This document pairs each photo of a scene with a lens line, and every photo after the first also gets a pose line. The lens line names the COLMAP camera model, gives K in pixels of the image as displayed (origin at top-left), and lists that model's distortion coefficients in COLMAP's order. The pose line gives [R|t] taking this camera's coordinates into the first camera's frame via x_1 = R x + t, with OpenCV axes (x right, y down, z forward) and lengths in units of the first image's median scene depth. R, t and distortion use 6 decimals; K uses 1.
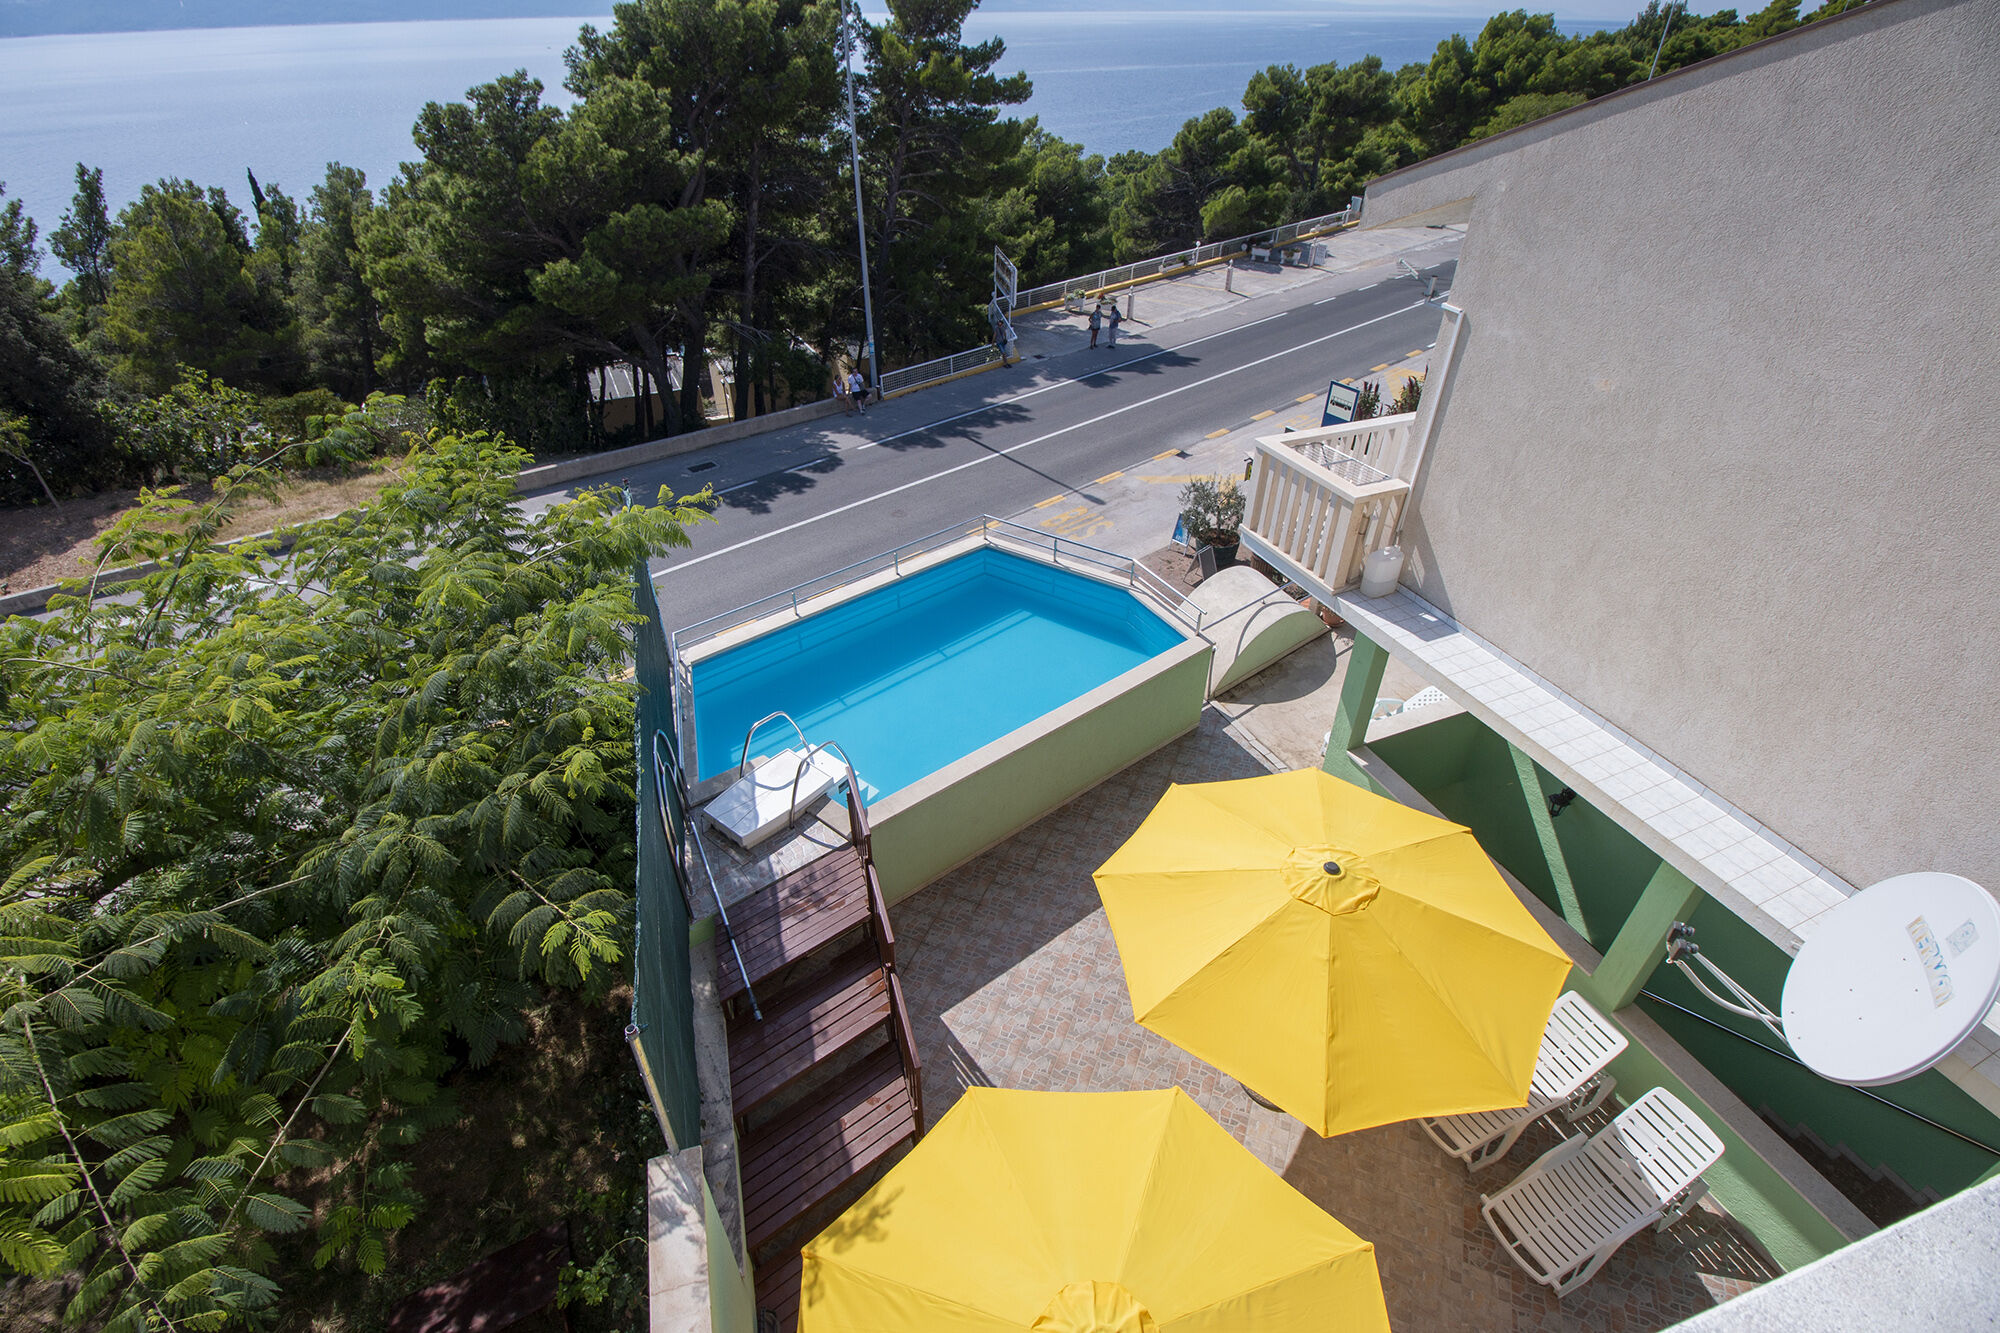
lens RADIAL K [[925.2, 0, 991.2], [0, 925.2, 656.3], [0, 0, 1]] dist [-0.004939, -0.010656]
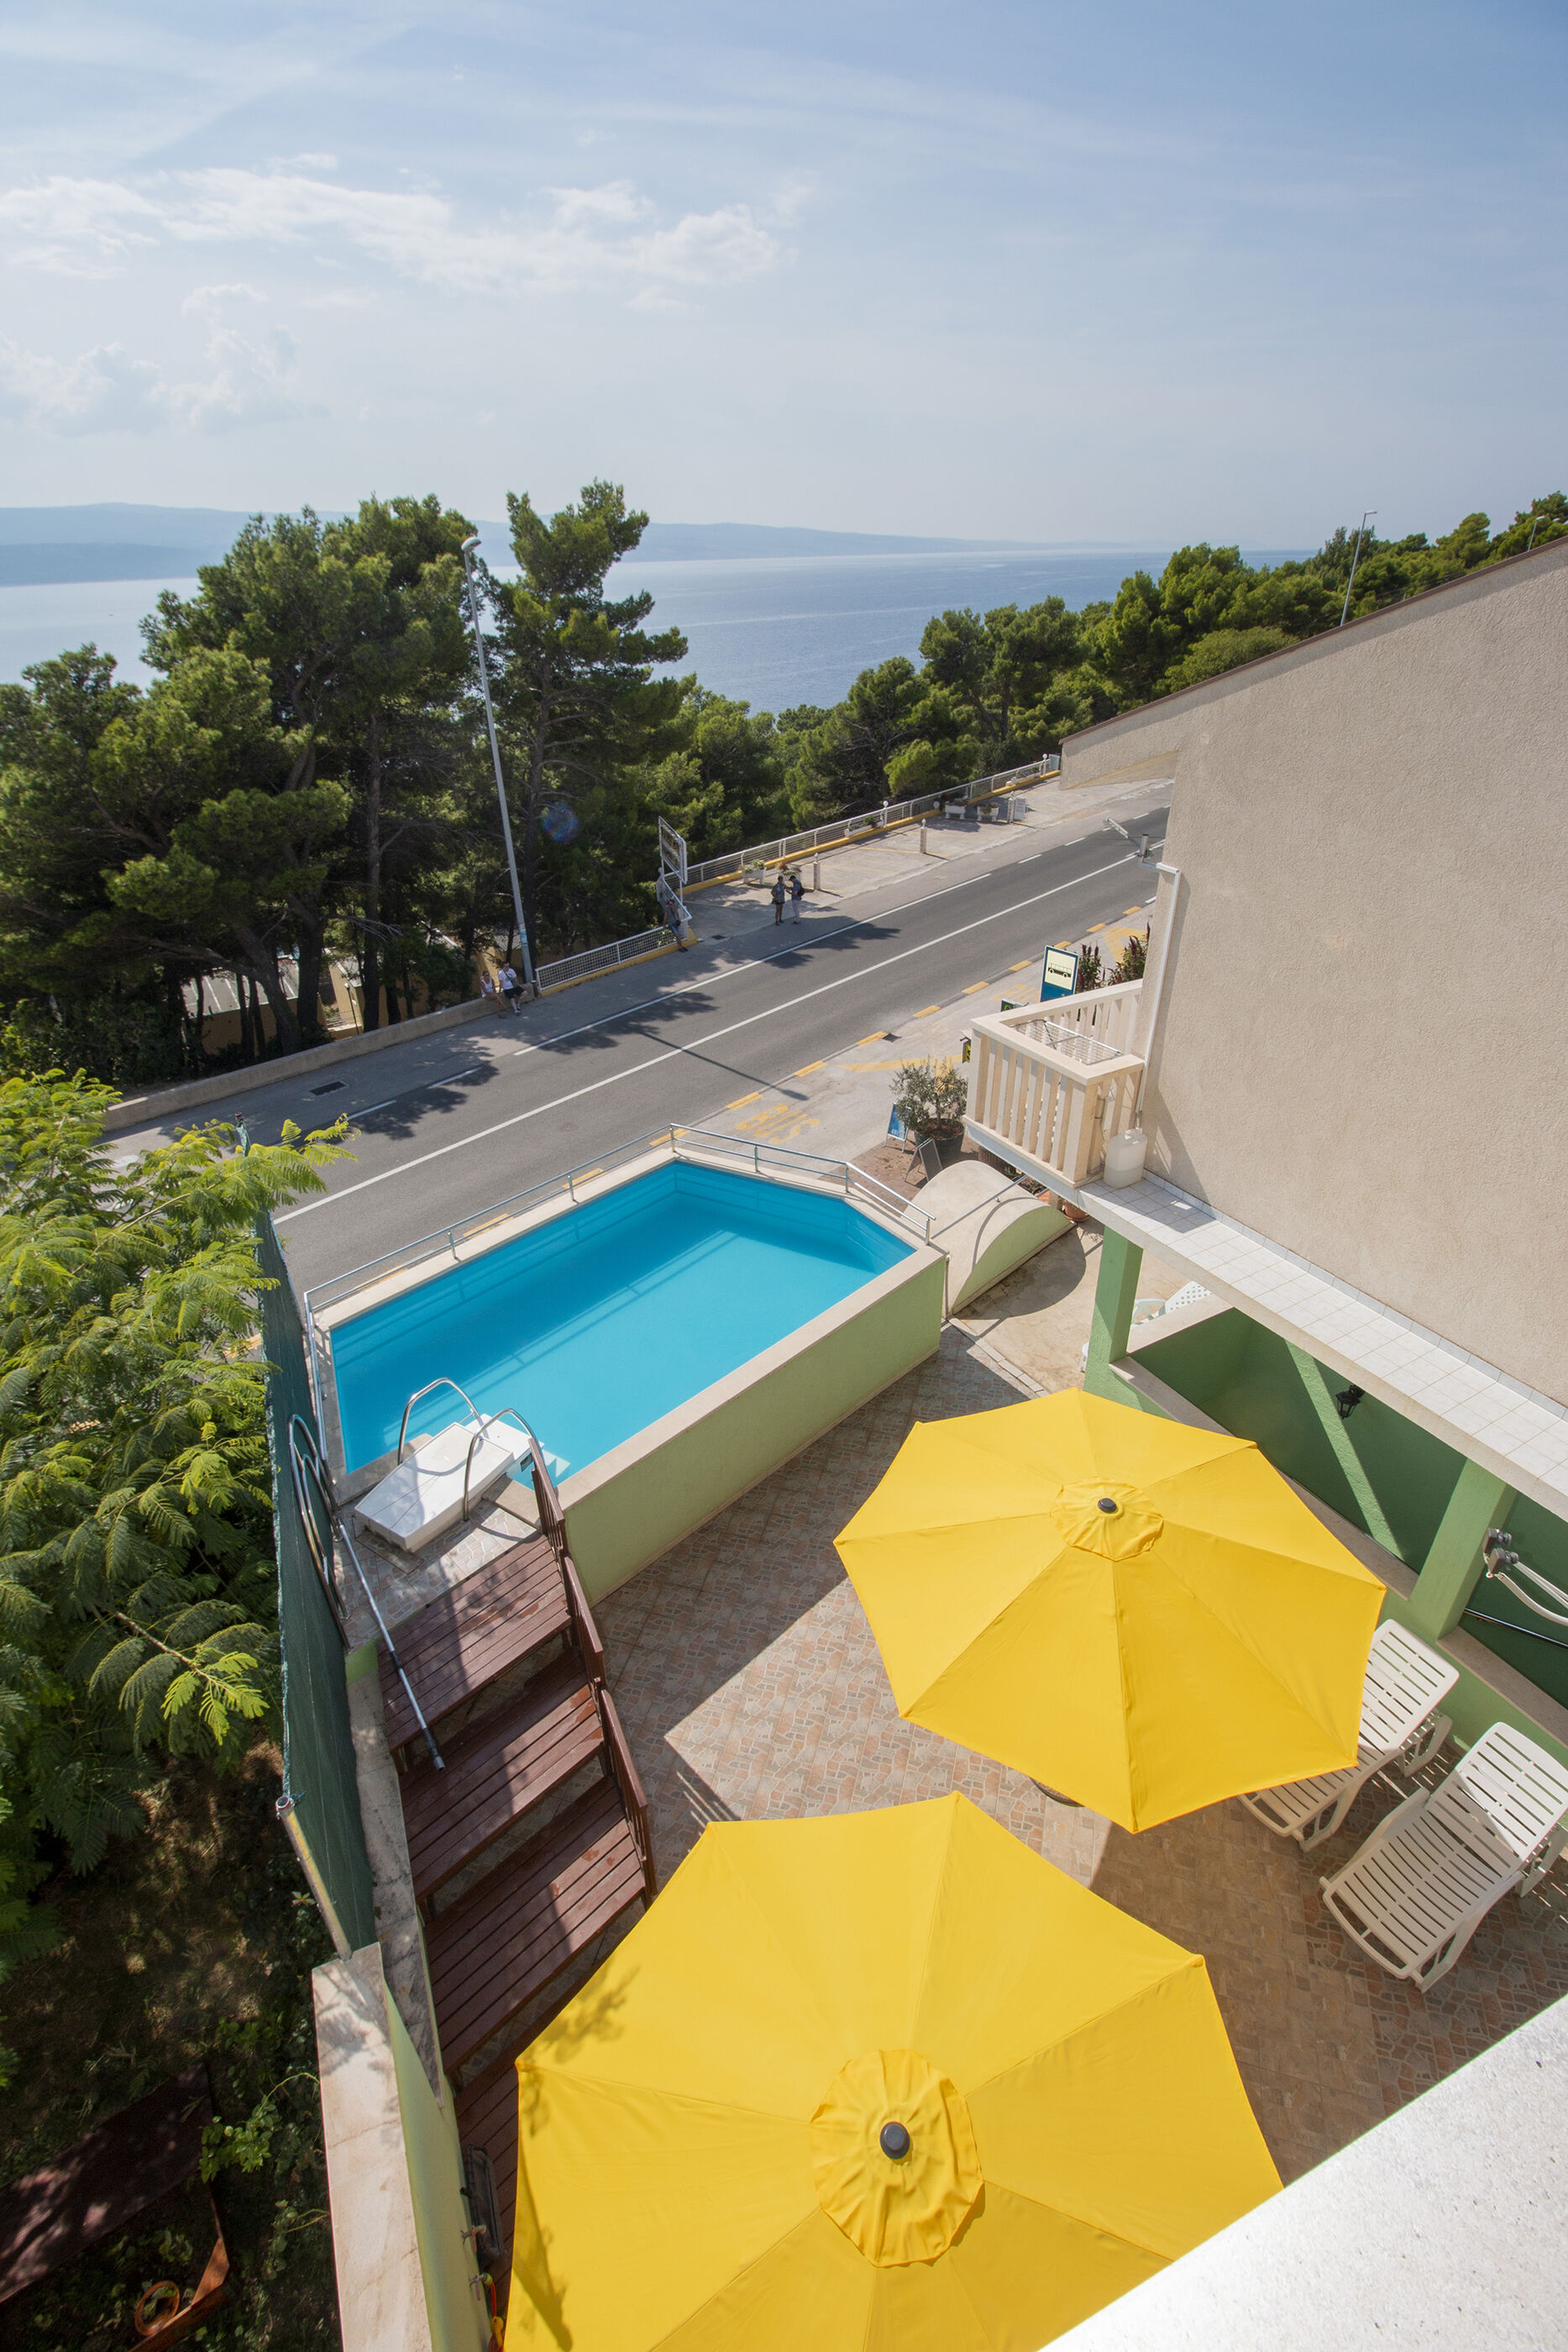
lens RADIAL K [[1087.9, 0, 776.3], [0, 1087.9, 1179.9], [0, 0, 1]] dist [-0.004939, -0.010656]
pose [[0.993343, -0.074699, 0.087695, -0.003387], [0.082394, 0.992735, -0.087682, -0.006350], [-0.080508, 0.094324, 0.992281, -0.007551]]
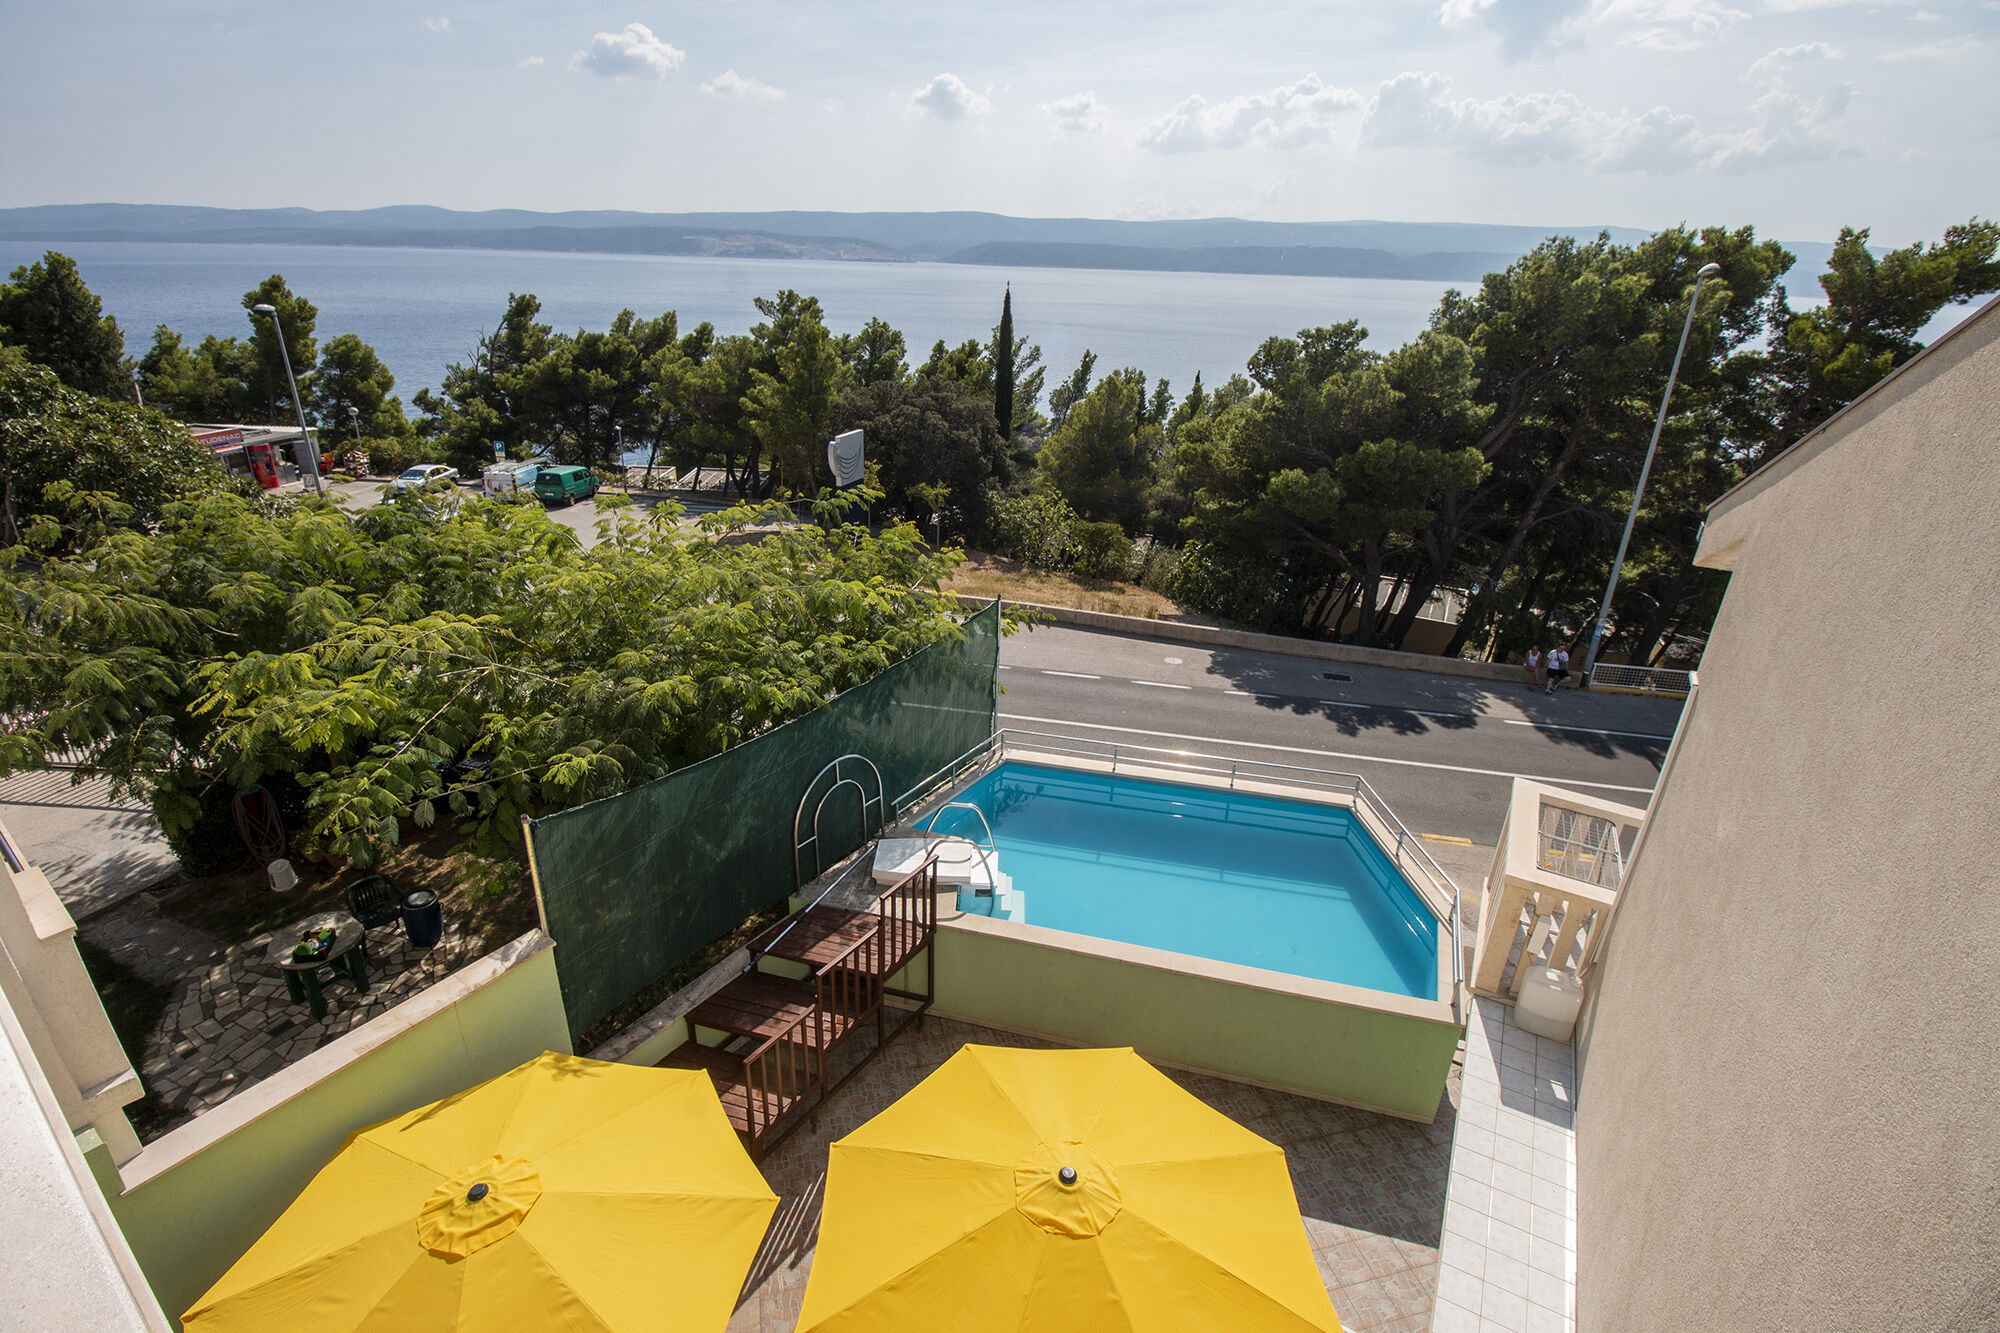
lens RADIAL K [[925.2, 0, 986.0], [0, 925.2, 653.2], [0, 0, 1]] dist [-0.004939, -0.010656]
pose [[0.607872, 0.328977, -0.722679, 0.513049], [-0.481751, 0.876286, -0.006318, -0.100106], [0.631195, 0.351992, 0.691154, 0.124117]]
